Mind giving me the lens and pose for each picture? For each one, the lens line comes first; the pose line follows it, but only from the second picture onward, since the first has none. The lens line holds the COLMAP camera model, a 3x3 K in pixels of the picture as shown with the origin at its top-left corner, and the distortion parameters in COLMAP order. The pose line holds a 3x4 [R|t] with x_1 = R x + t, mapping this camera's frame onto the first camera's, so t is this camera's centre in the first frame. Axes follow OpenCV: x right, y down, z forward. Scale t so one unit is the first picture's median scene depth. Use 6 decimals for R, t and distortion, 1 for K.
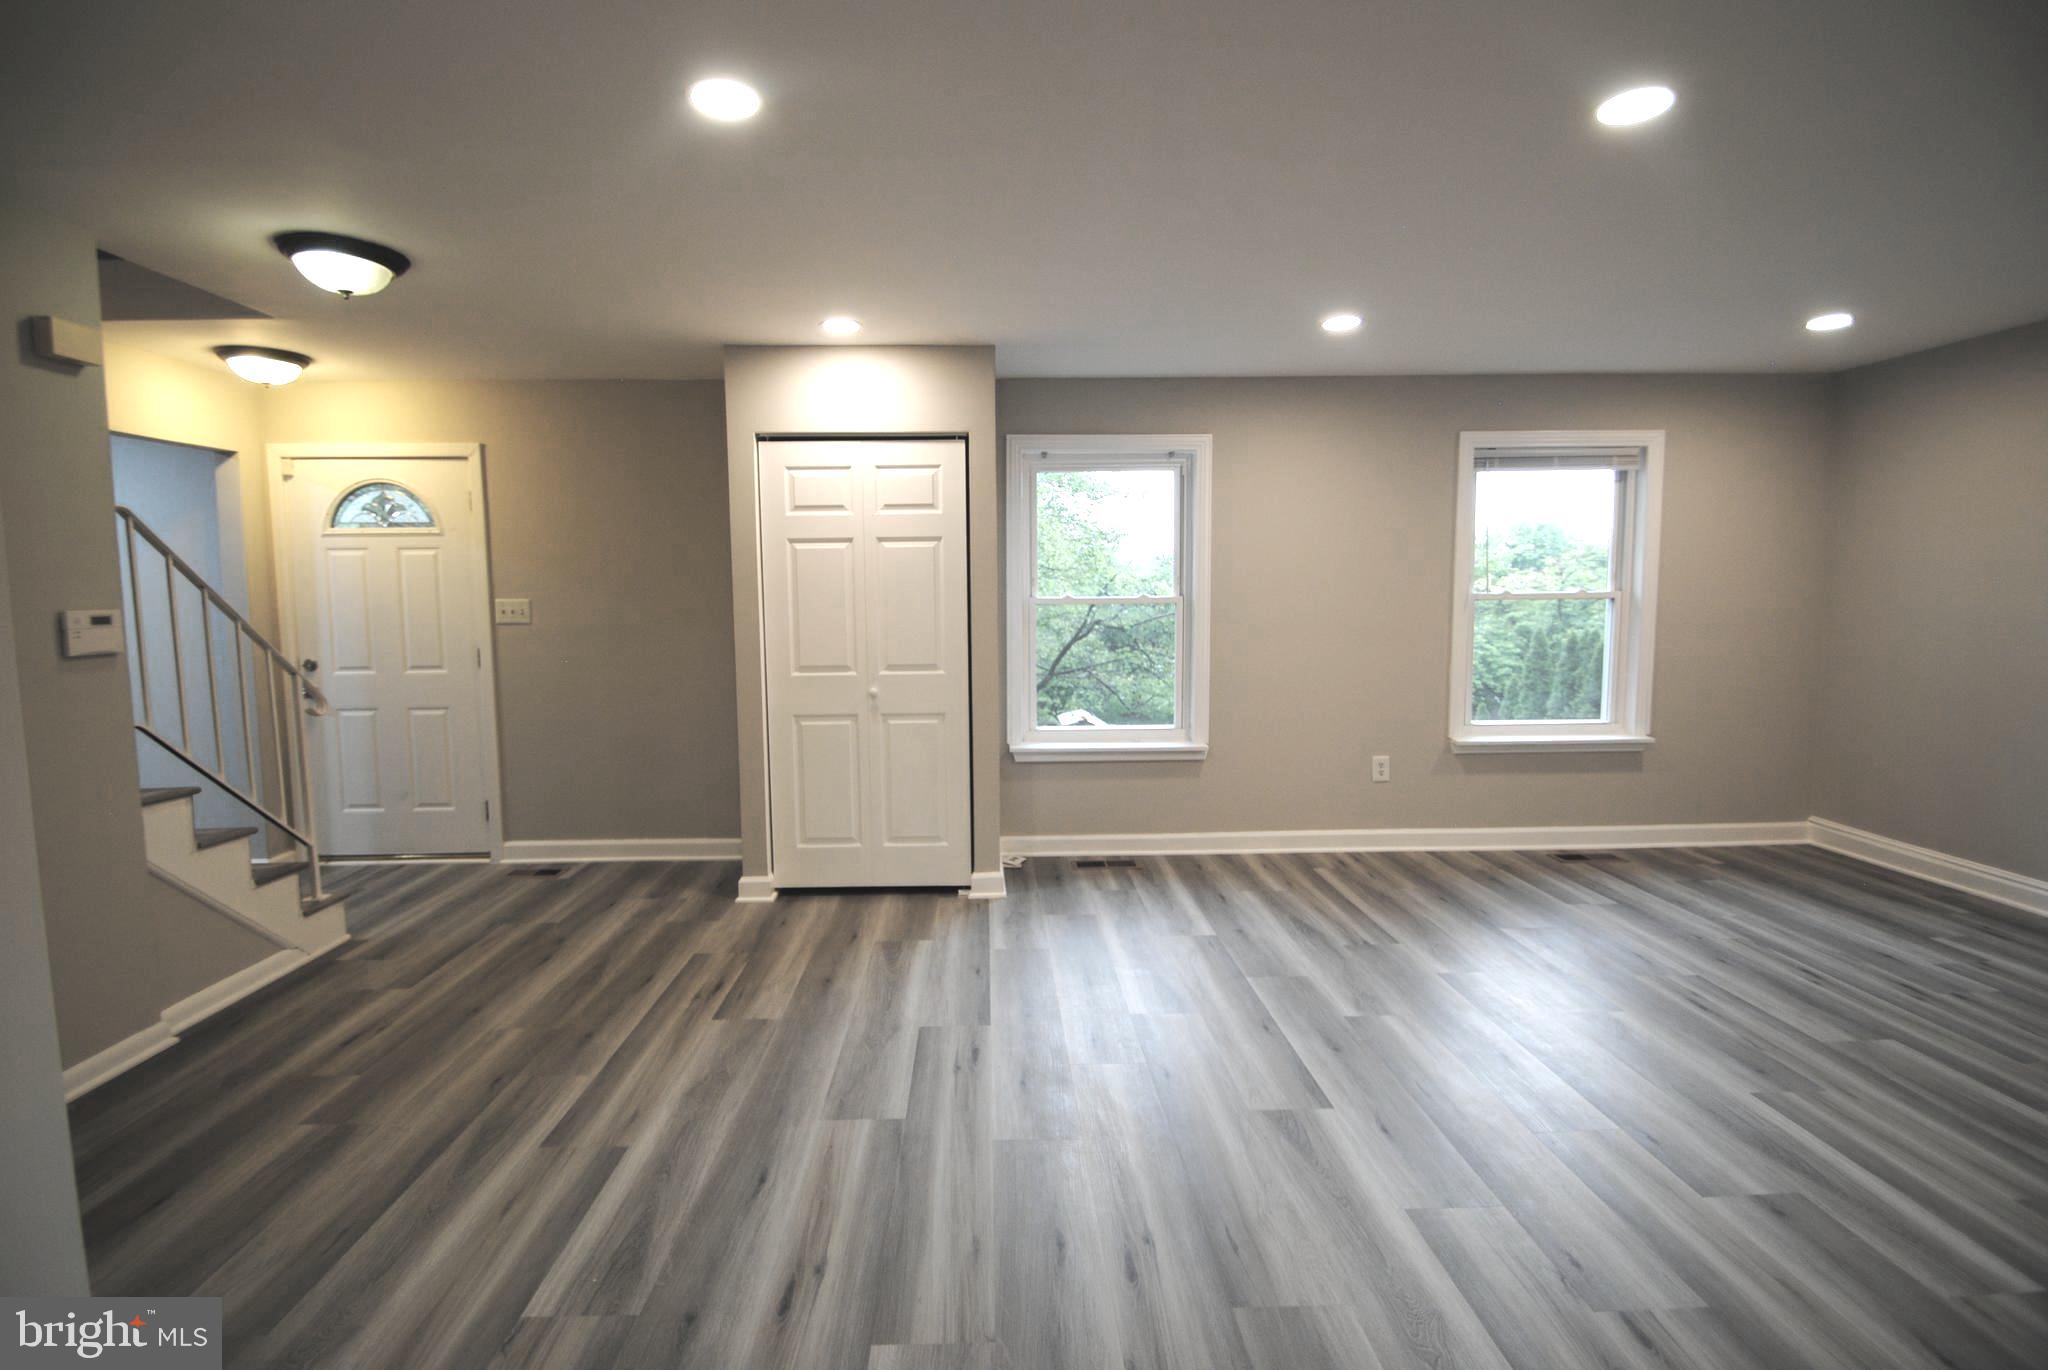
lens RADIAL K [[901.3, 0, 1001.0], [0, 901.3, 665.1], [0, 0, 1]] dist [0.016268, -0.019211]
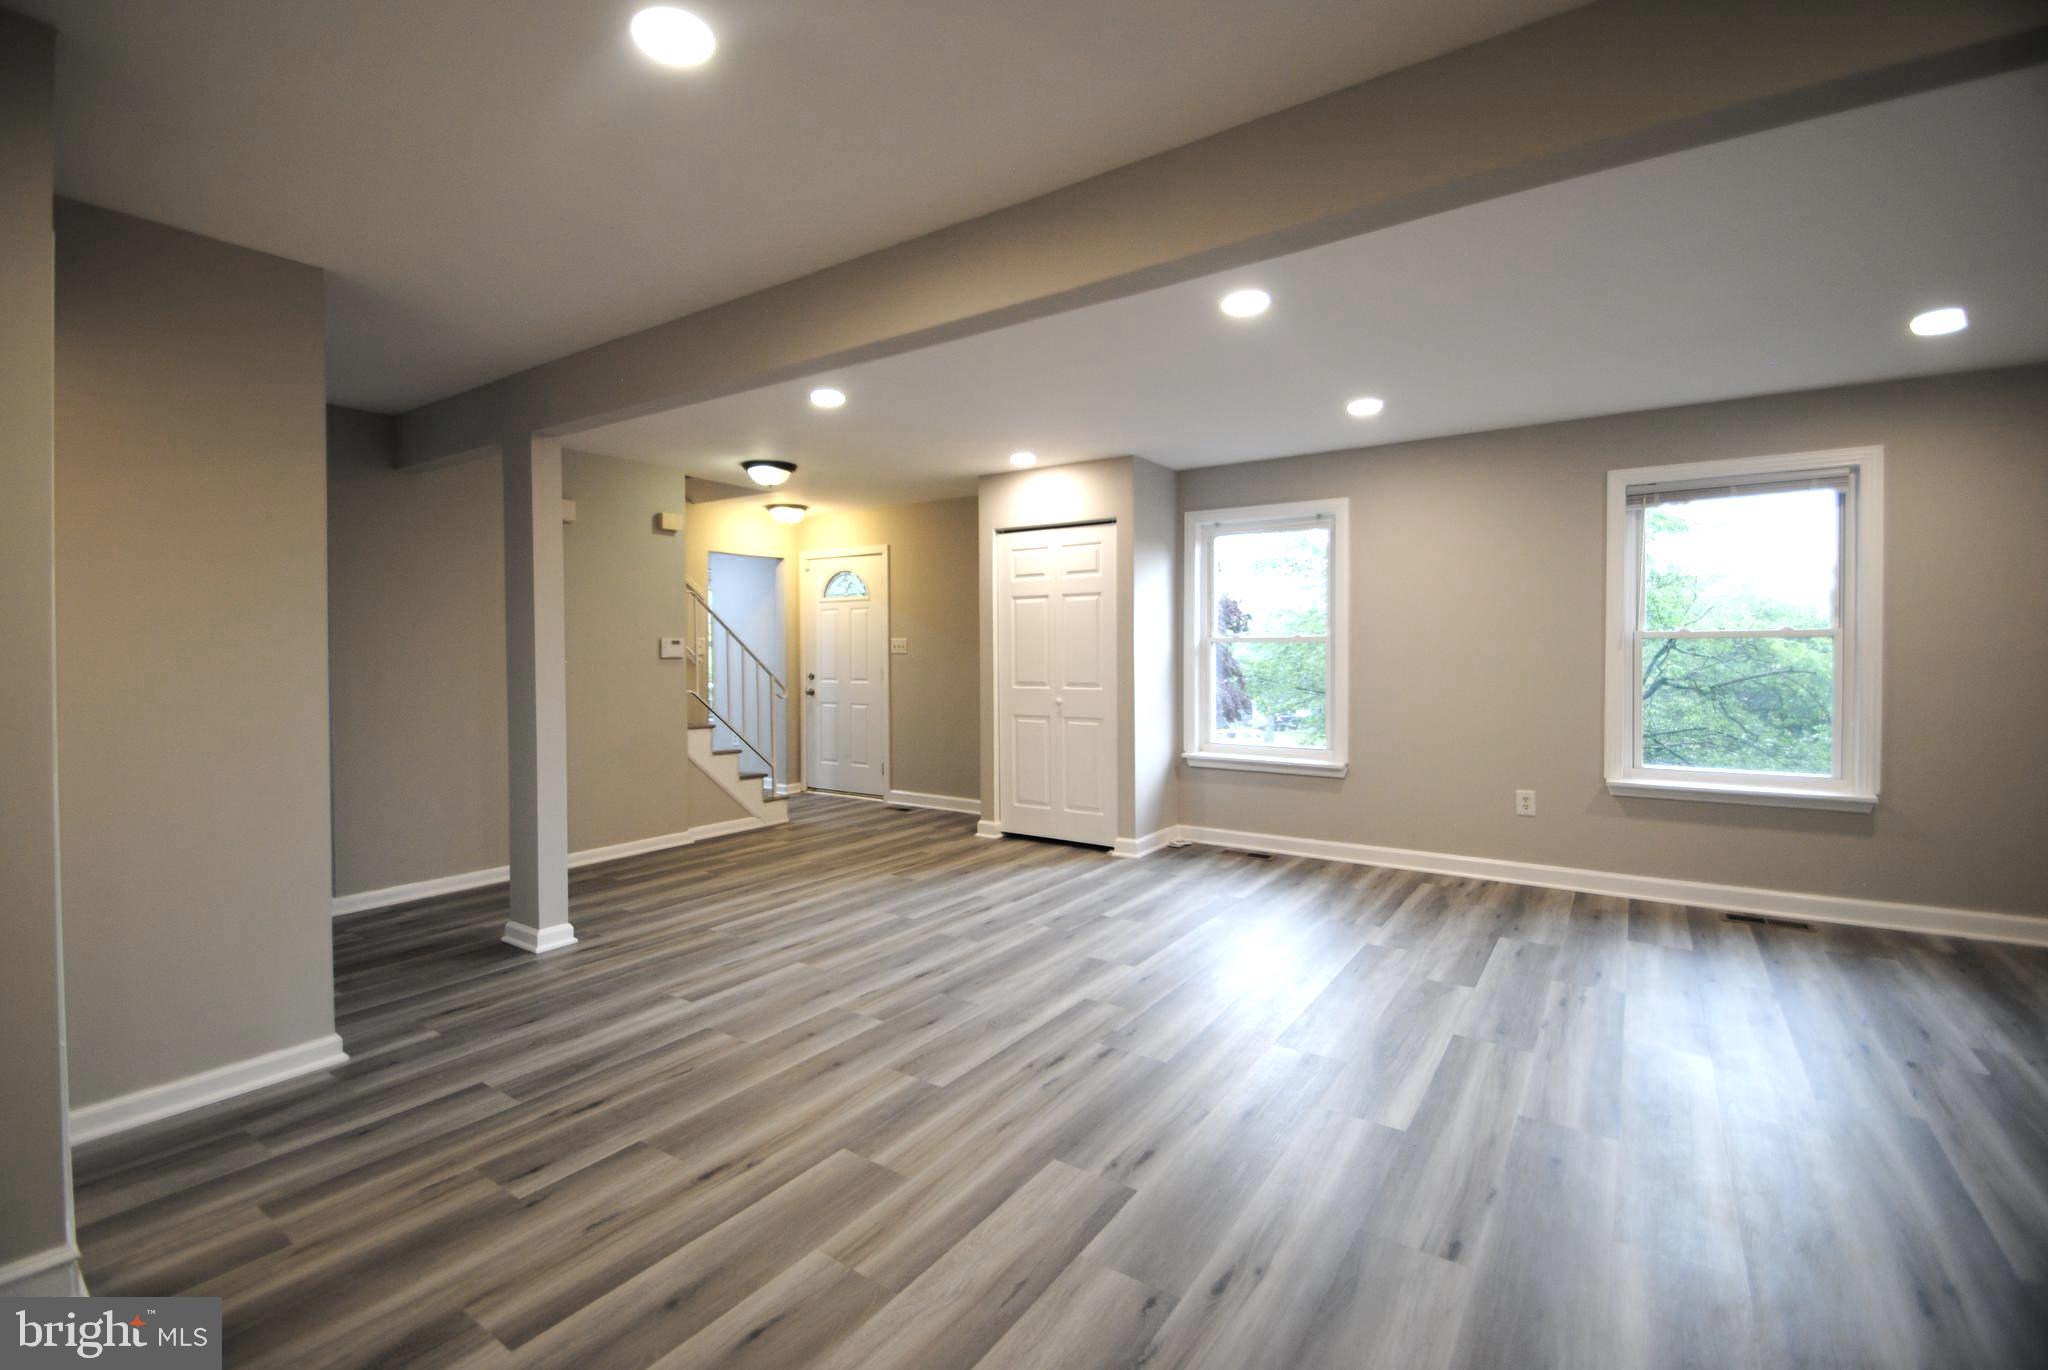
lens RADIAL K [[901.3, 0, 1001.0], [0, 901.3, 665.1], [0, 0, 1]] dist [0.016268, -0.019211]
pose [[0.807542, 0.015883, -0.589596, 0.637669], [-0.052085, 0.997652, -0.044463, 0.042017], [0.587506, 0.066615, 0.806473, -0.220120]]
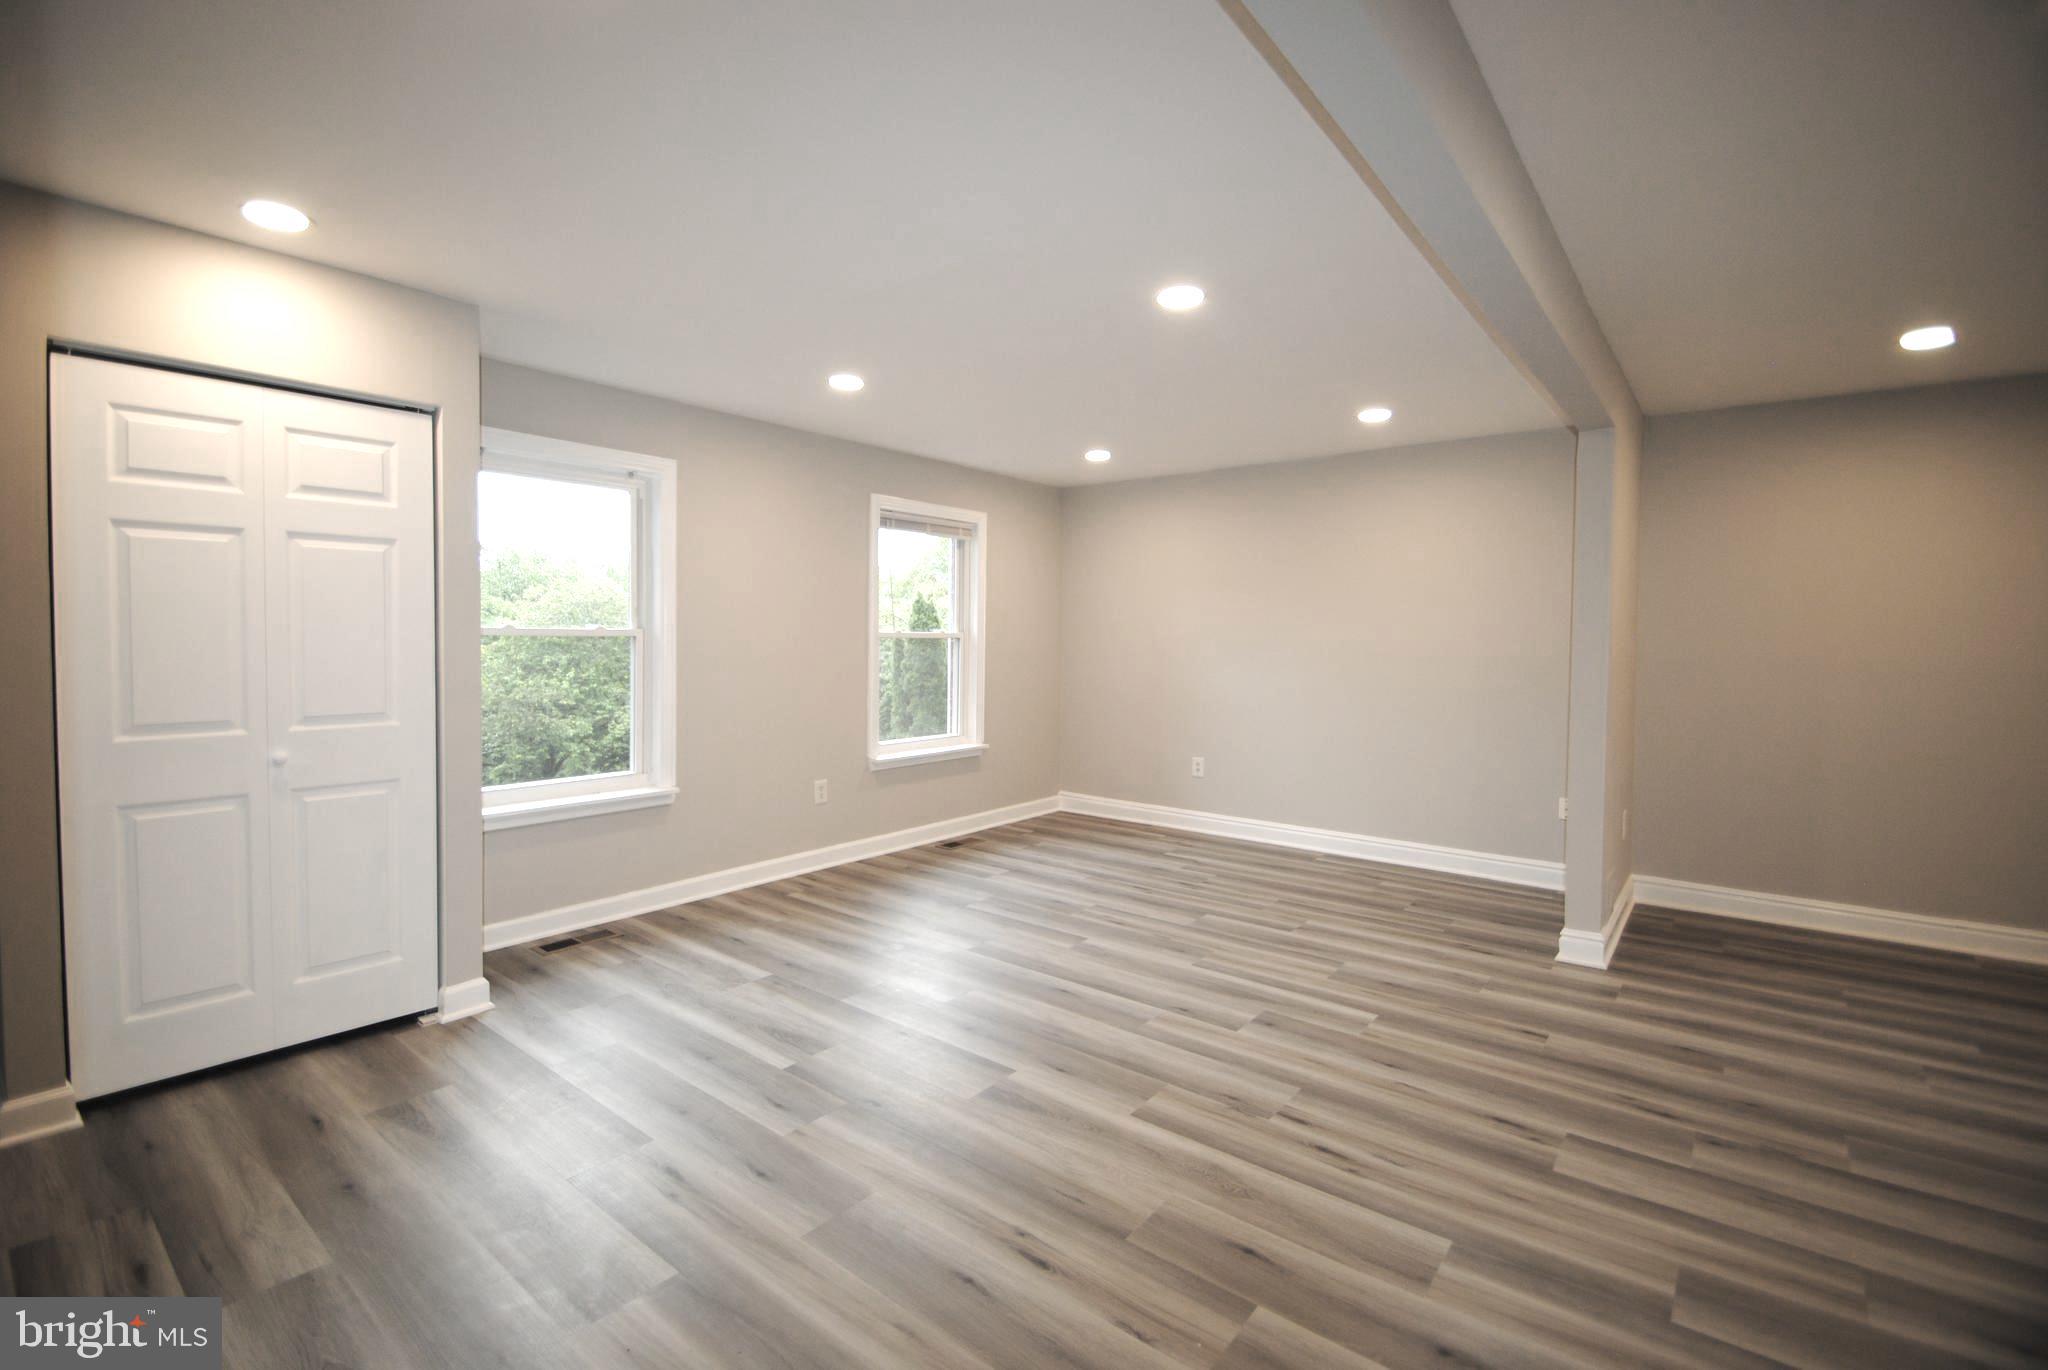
lens RADIAL K [[901.3, 0, 1001.0], [0, 901.3, 665.1], [0, 0, 1]] dist [0.016268, -0.019211]
pose [[0.649502, -0.007635, 0.760322, -0.307234], [0.046272, 0.998493, -0.029501, 0.005674], [-0.758951, 0.054342, 0.648877, 0.146861]]
